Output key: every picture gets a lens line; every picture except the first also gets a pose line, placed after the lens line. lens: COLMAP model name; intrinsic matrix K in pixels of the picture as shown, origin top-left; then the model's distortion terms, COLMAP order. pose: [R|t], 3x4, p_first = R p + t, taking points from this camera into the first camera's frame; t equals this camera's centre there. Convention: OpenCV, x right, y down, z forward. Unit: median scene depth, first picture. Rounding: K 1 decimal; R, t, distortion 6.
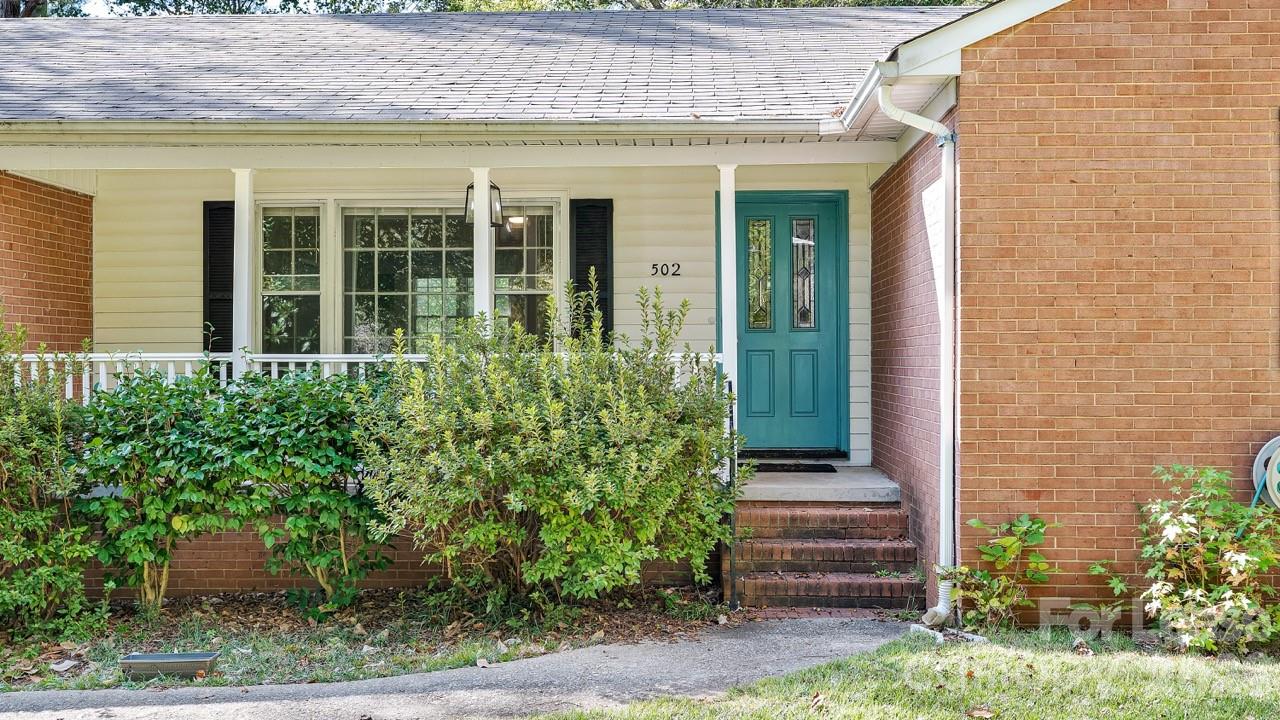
lens RADIAL K [[1281.4, 0, 640.0], [0, 1281.4, 360.0], [0, 0, 1]] dist [0.007334, 0.003650]
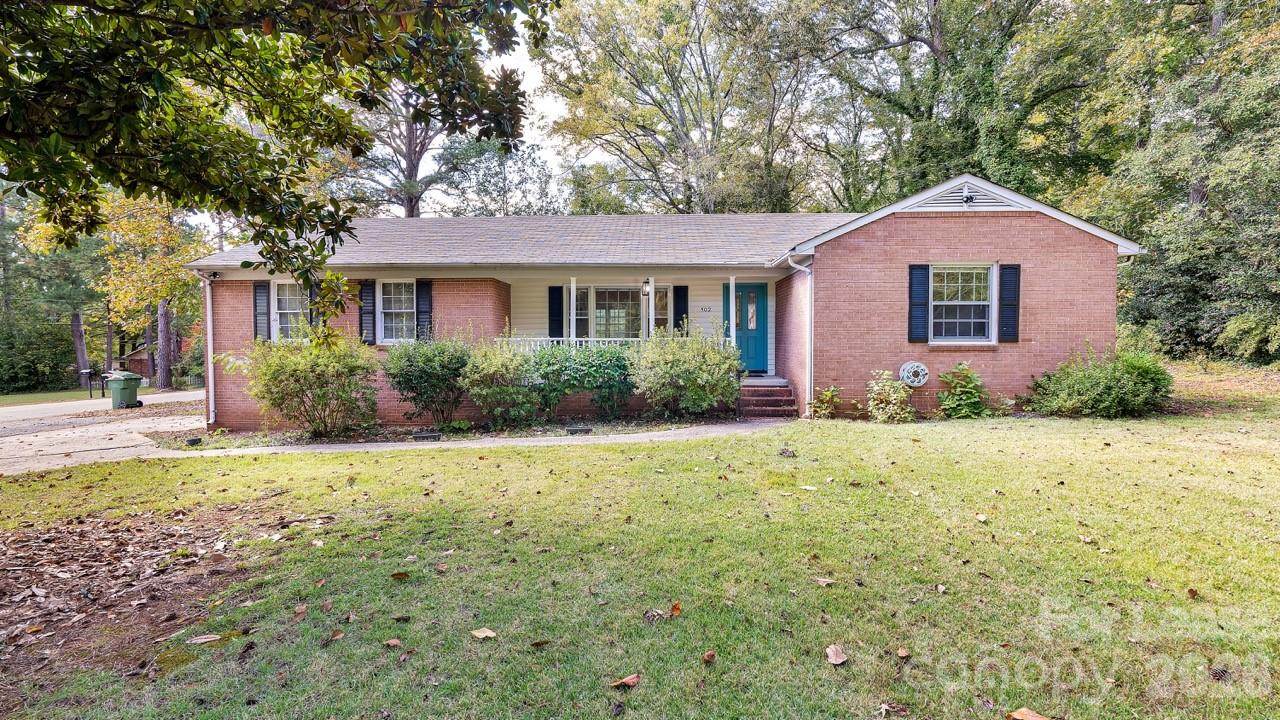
lens RADIAL K [[564.1, 0, 640.0], [0, 564.1, 360.0], [0, 0, 1]] dist [-0.002412, -0.000256]
pose [[0.999995, -0.003052, -0.001294, -0.198691], [0.003096, 0.999374, 0.035233, -0.000281], [0.001185, -0.035237, 0.999378, -0.468838]]
